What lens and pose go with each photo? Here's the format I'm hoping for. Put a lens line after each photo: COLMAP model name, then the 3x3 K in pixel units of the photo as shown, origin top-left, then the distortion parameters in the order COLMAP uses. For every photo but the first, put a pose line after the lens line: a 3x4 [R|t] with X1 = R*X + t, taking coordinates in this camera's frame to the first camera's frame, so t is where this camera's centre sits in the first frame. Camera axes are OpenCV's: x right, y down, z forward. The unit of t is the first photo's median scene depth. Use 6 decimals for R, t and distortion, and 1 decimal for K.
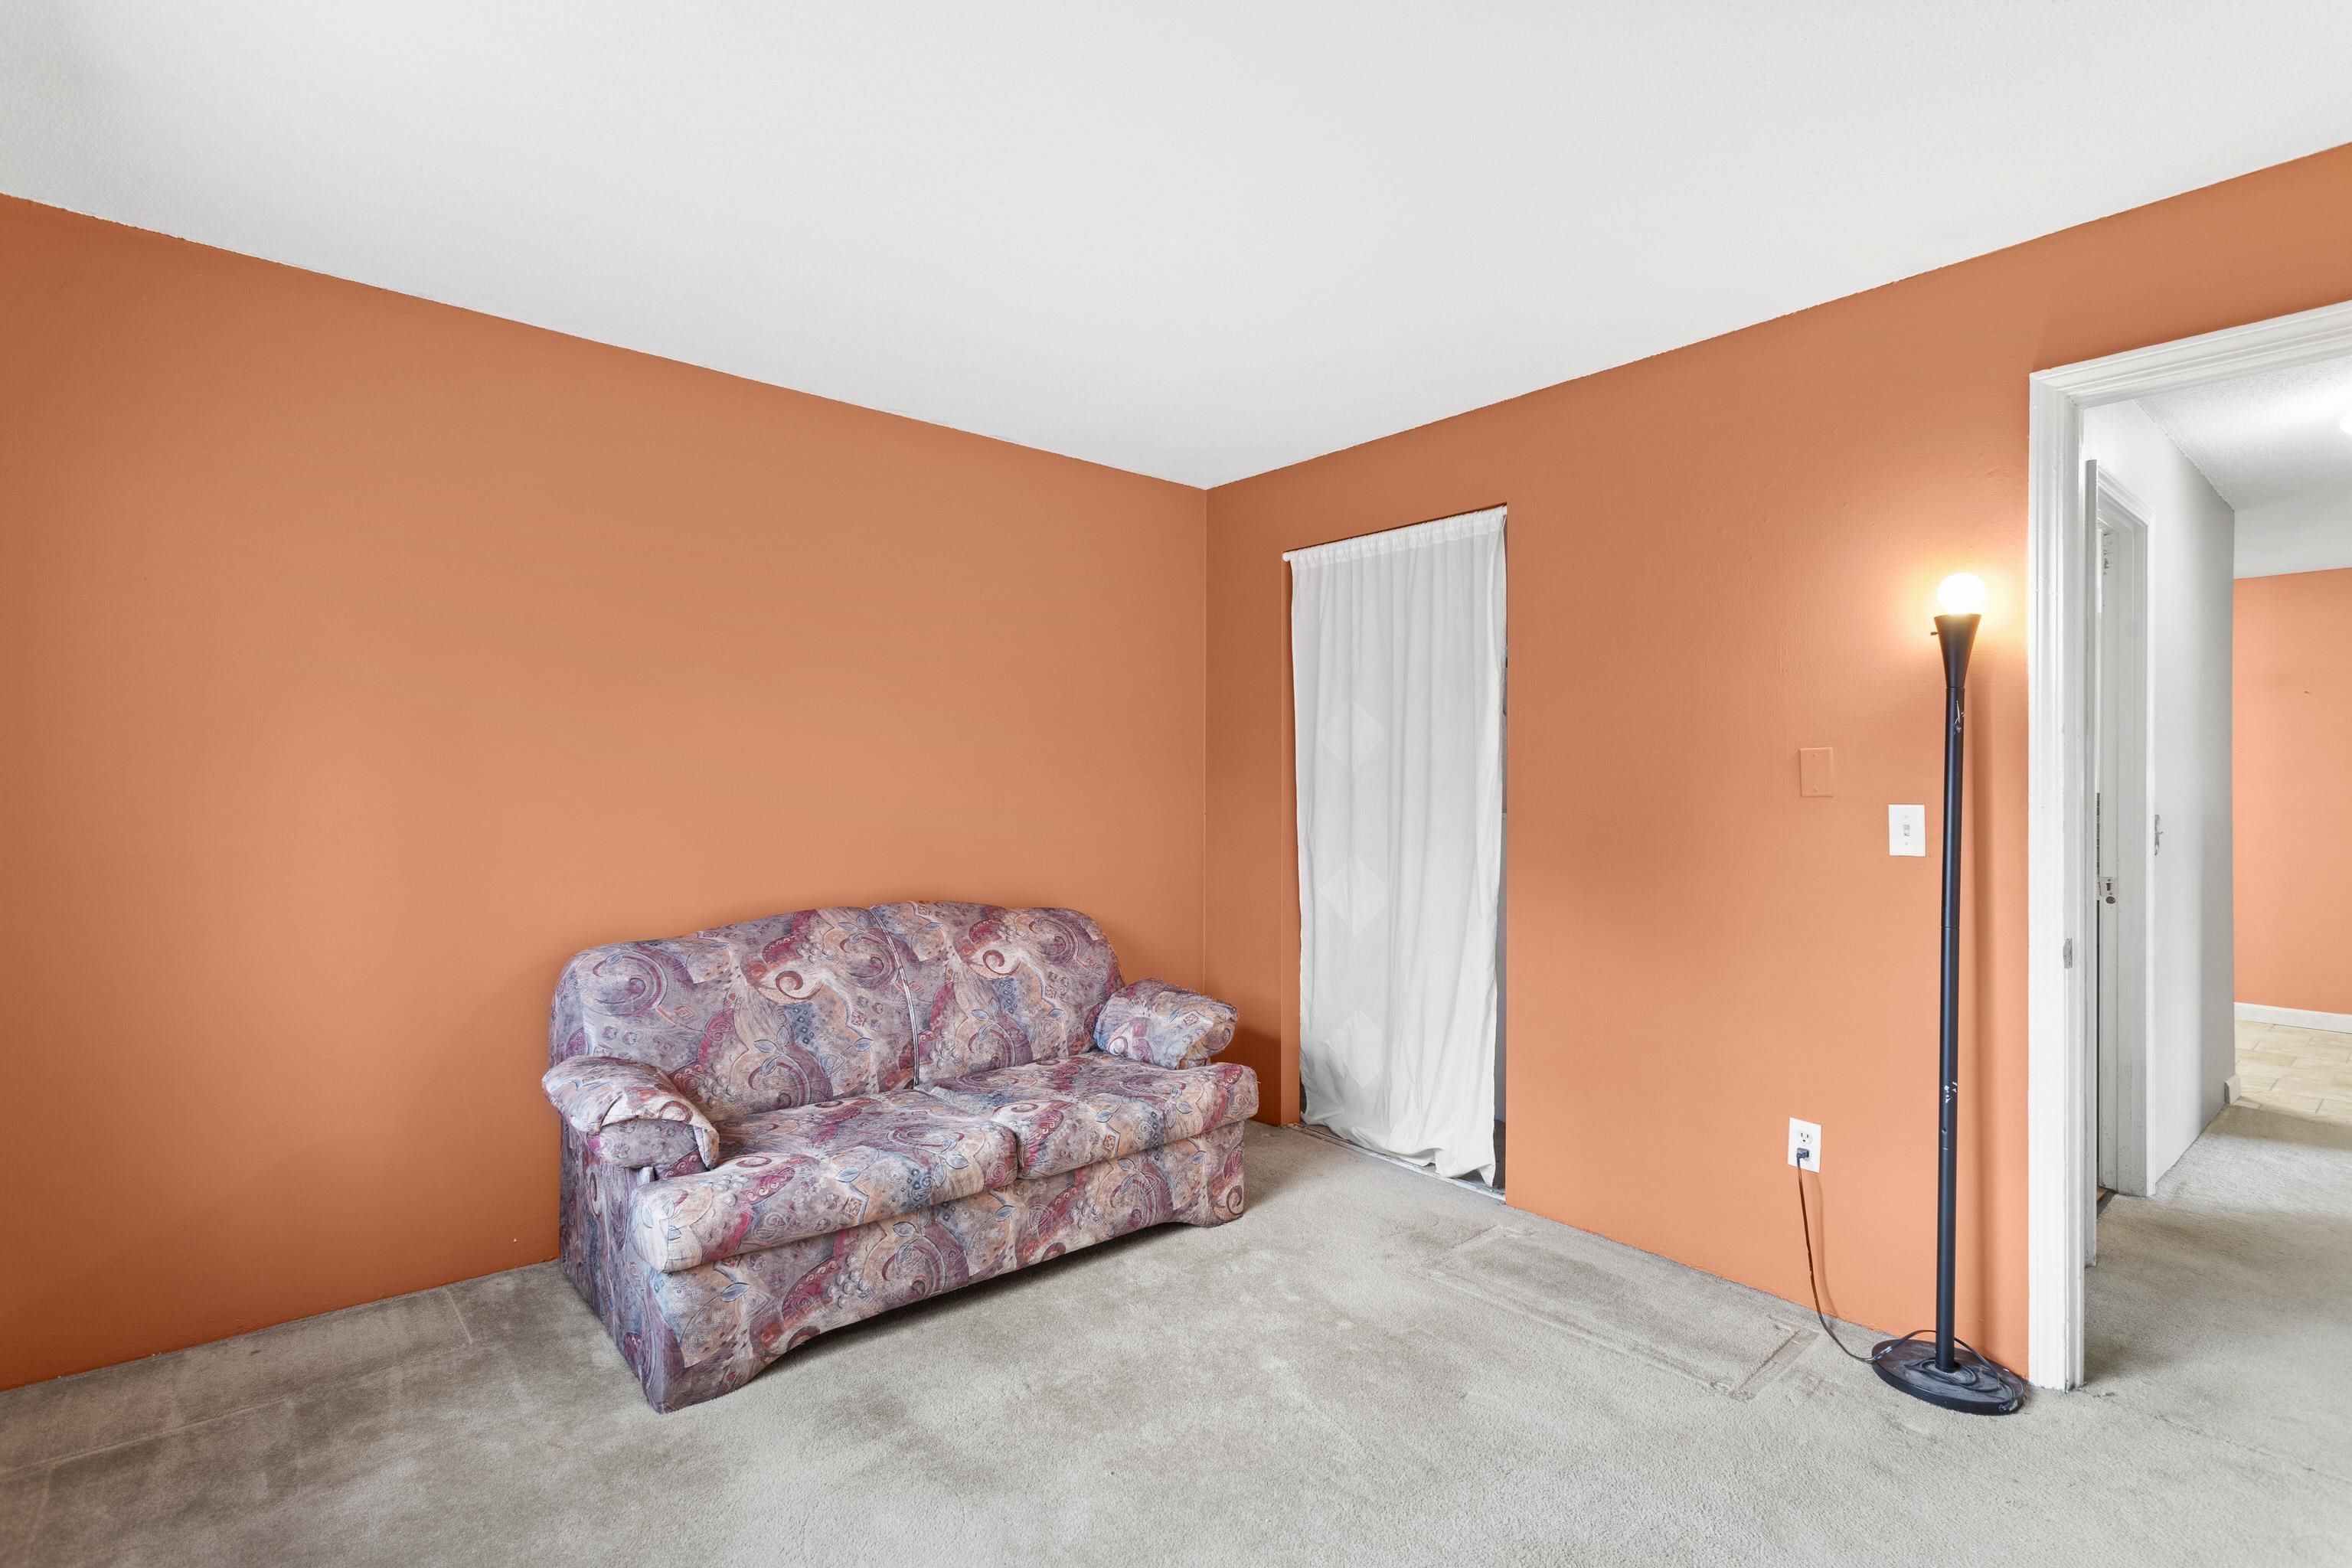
lens RADIAL K [[1120.6, 0, 1176.4], [0, 1120.6, 776.0], [0, 0, 1]] dist [0.000844, 0.000923]
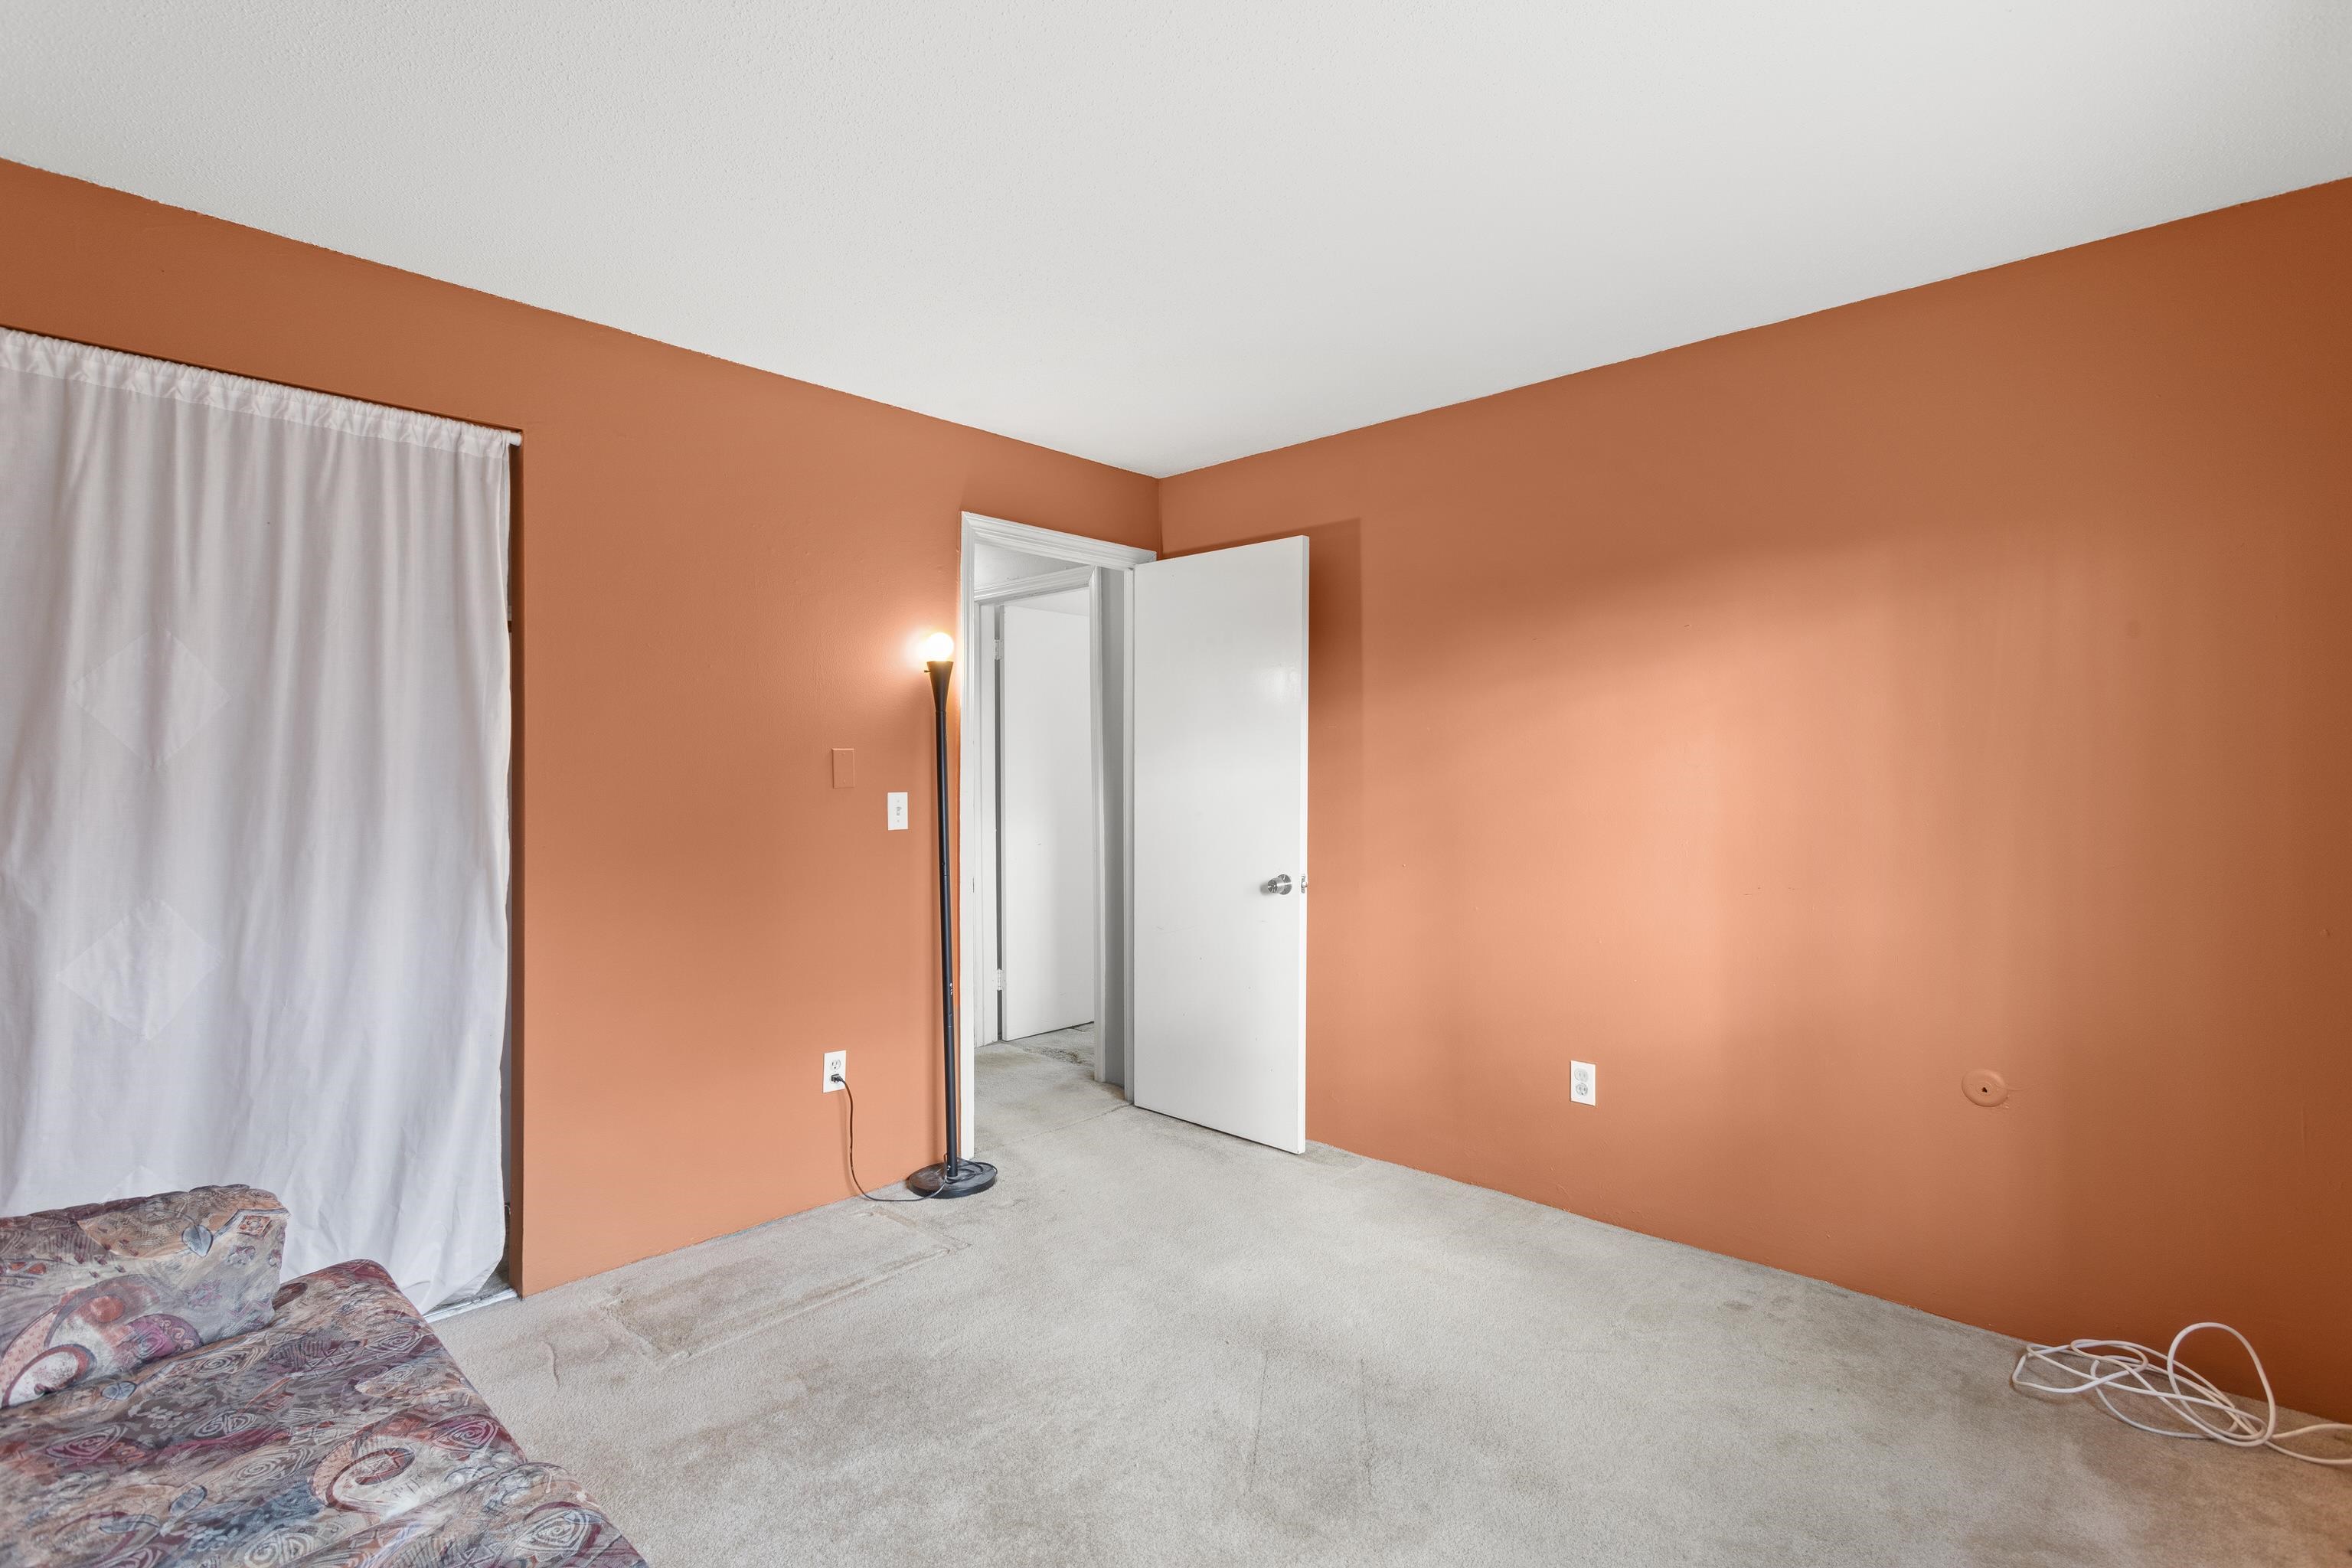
lens RADIAL K [[1120.6, 0, 1176.4], [0, 1120.6, 776.0], [0, 0, 1]] dist [0.000844, 0.000923]
pose [[-0.133050, -0.003630, 0.991103, -0.596738], [-0.005694, 0.999980, 0.002899, -0.000263], [-0.991093, -0.005257, -0.133068, 0.668877]]
